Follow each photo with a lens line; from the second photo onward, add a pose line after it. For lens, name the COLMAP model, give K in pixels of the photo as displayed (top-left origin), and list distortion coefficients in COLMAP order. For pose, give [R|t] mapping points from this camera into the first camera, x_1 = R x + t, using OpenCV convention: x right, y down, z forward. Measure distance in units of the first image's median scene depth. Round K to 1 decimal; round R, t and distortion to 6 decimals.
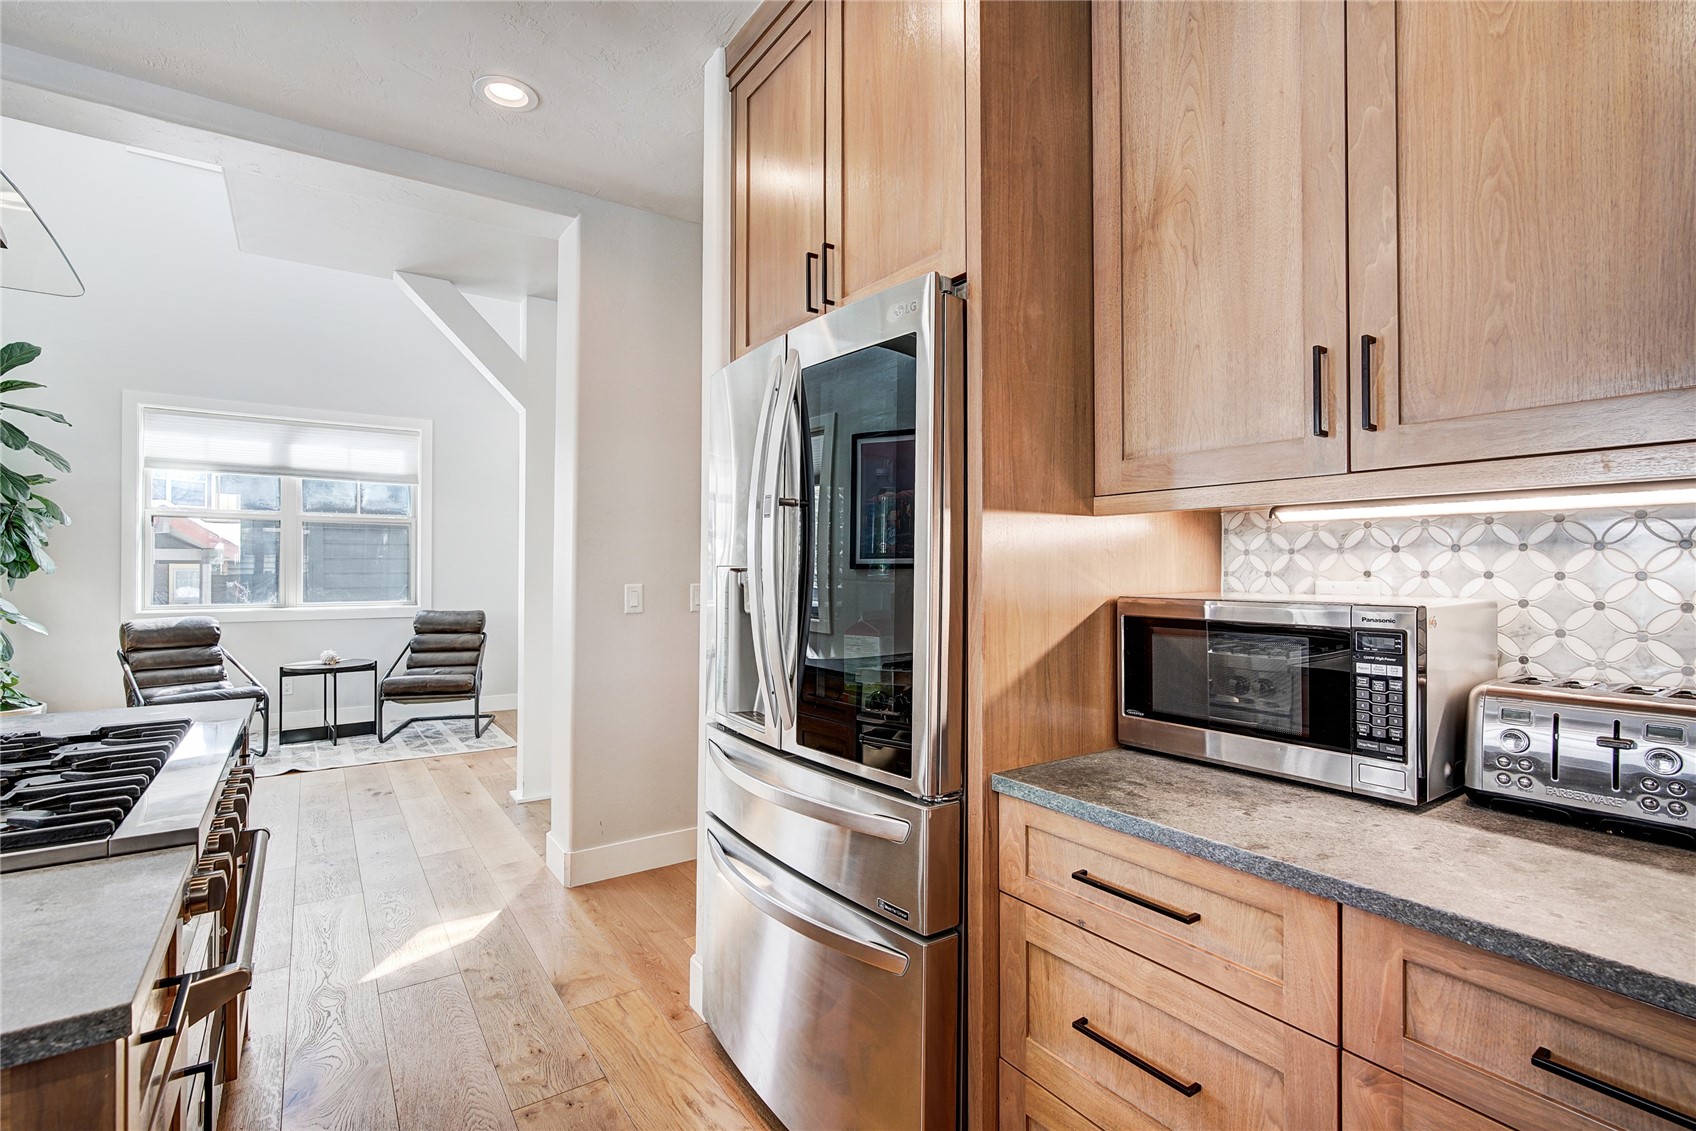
lens RADIAL K [[767.2, 0, 842.1], [0, 767.2, 566.9], [0, 0, 1]] dist [-0.011333, 0.003155]
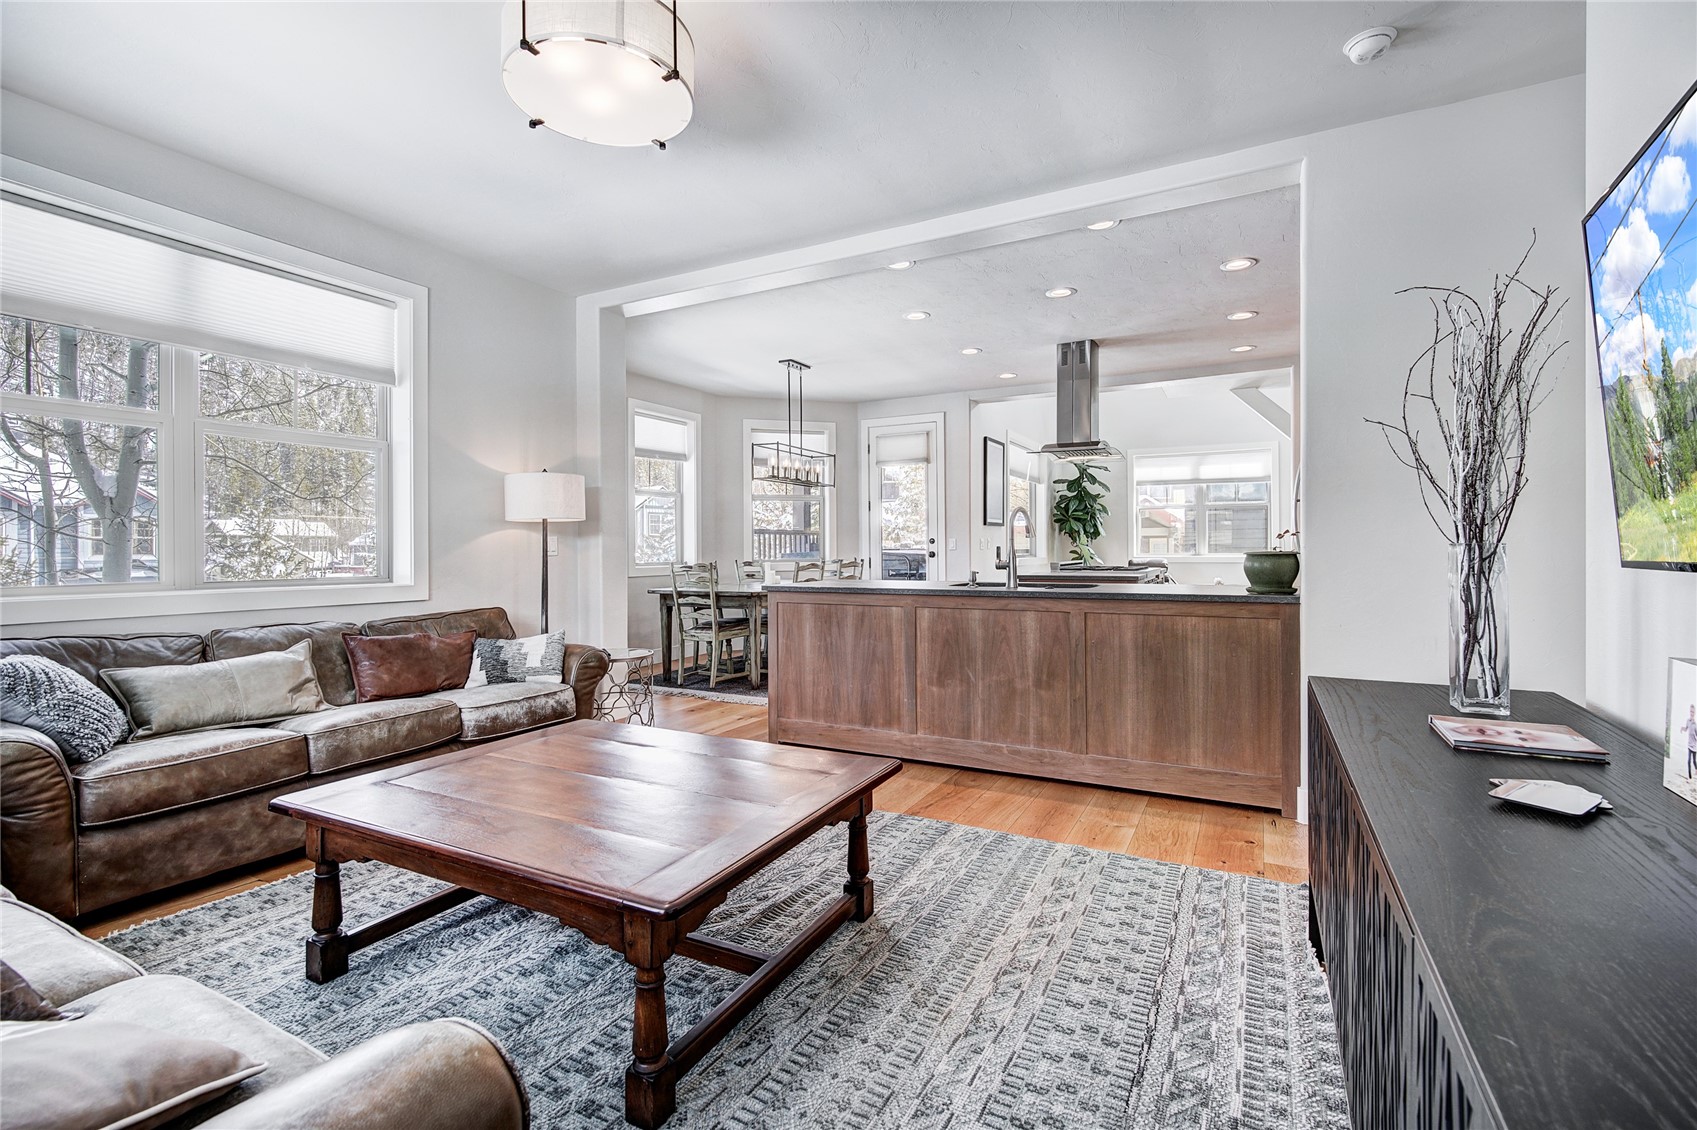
lens RADIAL K [[767.6, 0, 852.5], [0, 767.6, 547.2], [0, 0, 1]] dist [-0.011333, 0.003155]
pose [[0.459544, -0.005424, -0.888139, 0.610654], [0.011940, 0.999929, 0.000071, 0.027487], [0.888075, -0.010637, 0.459576, -0.680335]]
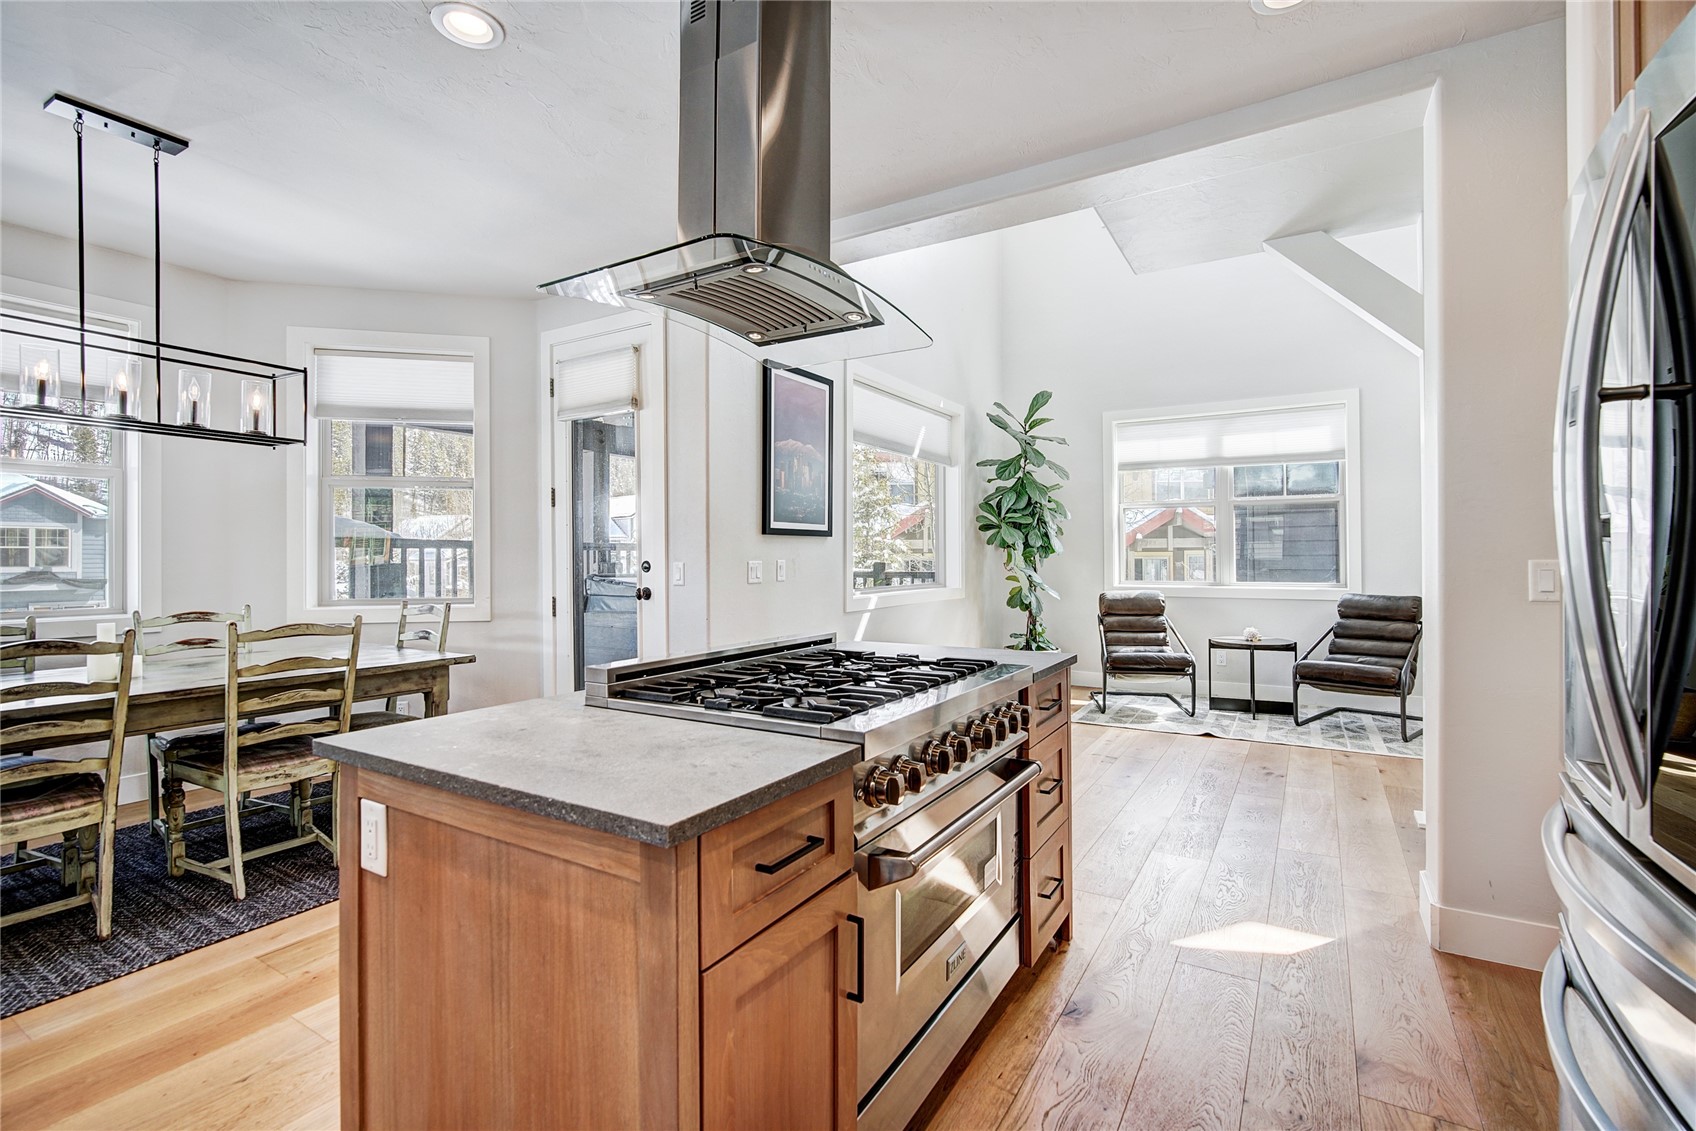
lens RADIAL K [[767.2, 0, 858.3], [0, 767.2, 552.0], [0, 0, 1]] dist [-0.011333, 0.003155]
pose [[0.413593, -0.010041, -0.910407, 0.065072], [0.009117, 0.999935, -0.006886, 0.009183], [0.910416, -0.005452, 0.413657, 0.089638]]
